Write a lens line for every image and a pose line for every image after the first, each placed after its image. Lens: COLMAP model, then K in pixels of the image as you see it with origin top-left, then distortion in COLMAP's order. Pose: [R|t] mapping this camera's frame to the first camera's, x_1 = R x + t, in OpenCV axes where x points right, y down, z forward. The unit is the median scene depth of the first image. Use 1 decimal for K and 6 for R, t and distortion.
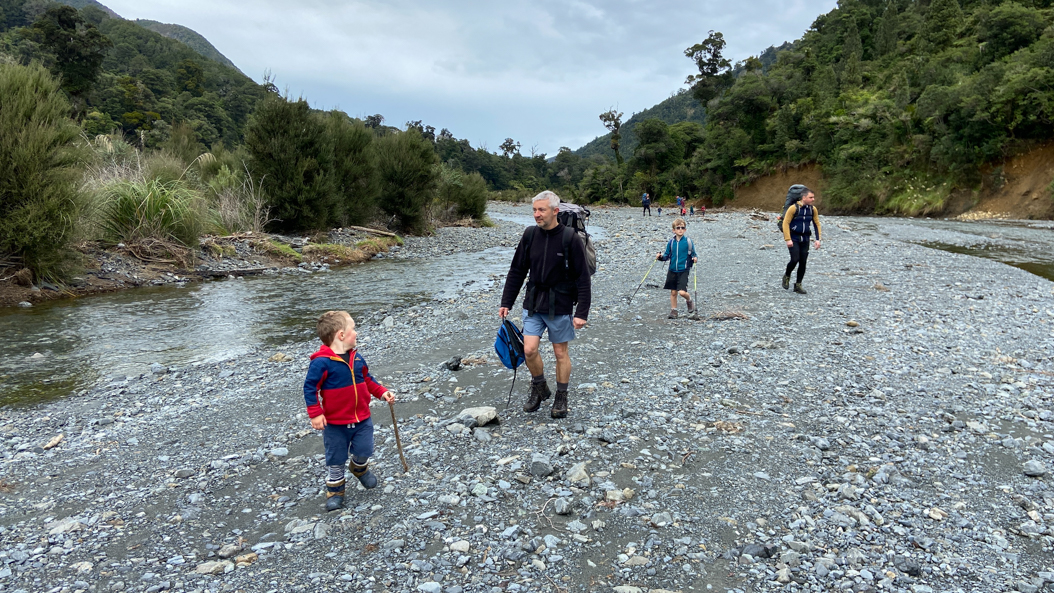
lens RADIAL K [[782.3, 0, 529.5], [0, 782.3, 285.3], [0, 0, 1]] dist [0.121677, -0.151440]
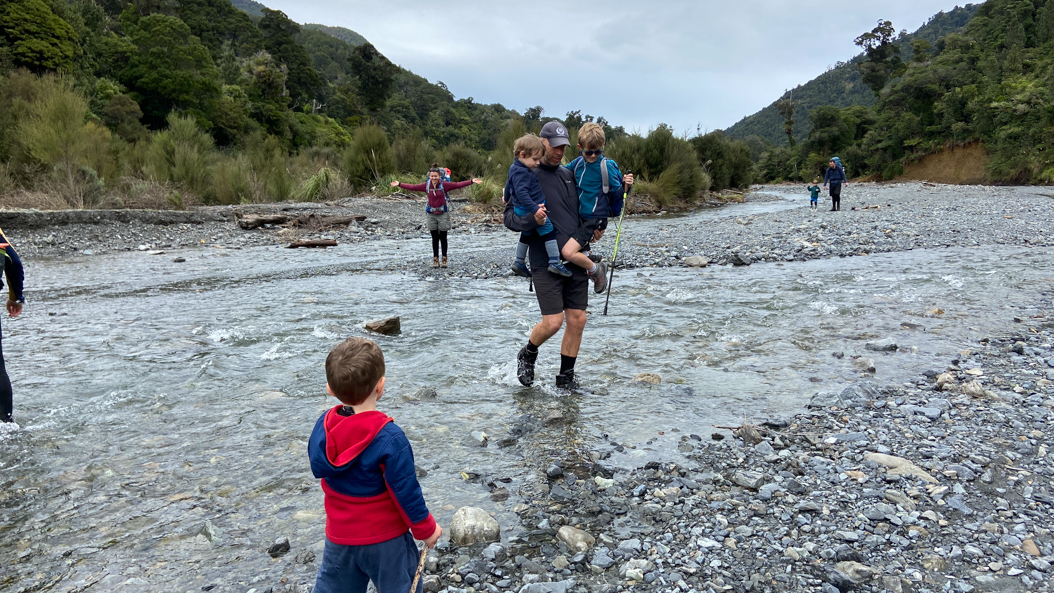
lens RADIAL K [[784.2, 0, 532.8], [0, 784.2, 297.1], [0, 0, 1]] dist [0.127346, -0.163127]
pose [[0.985368, 0.001141, -0.170438, -0.082647], [0.004363, 0.999481, 0.031911, 0.033231], [0.170386, -0.032187, 0.984852, -0.276567]]
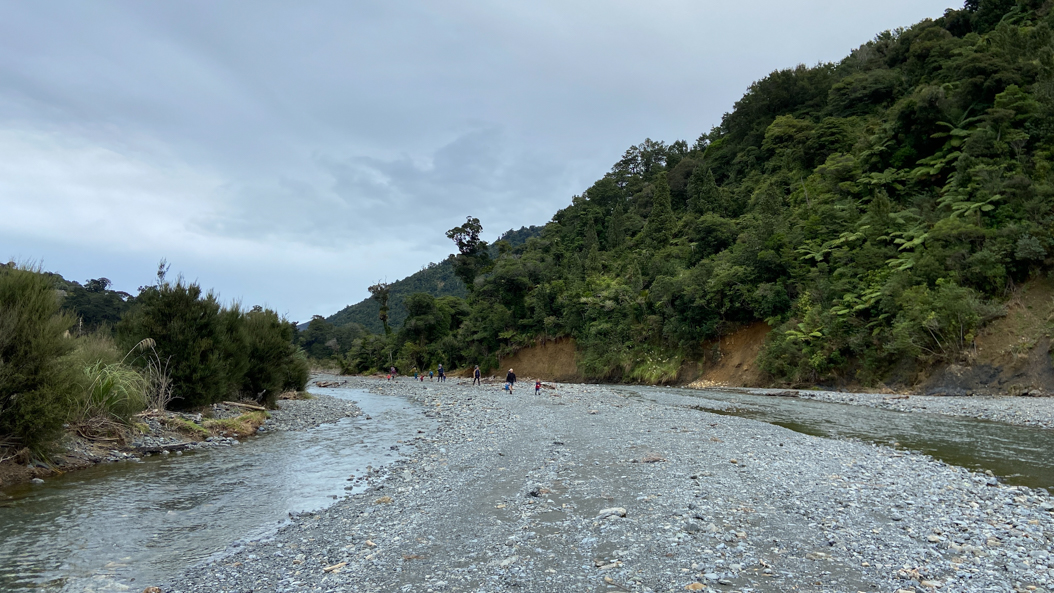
lens RADIAL K [[782.3, 0, 529.5], [0, 782.3, 285.3], [0, 0, 1]] dist [0.121677, -0.151440]
pose [[0.951295, 0.029511, 0.306865, -0.037272], [0.036133, 0.977873, -0.206055, 0.001351], [-0.306156, 0.207107, 0.929180, -0.030351]]
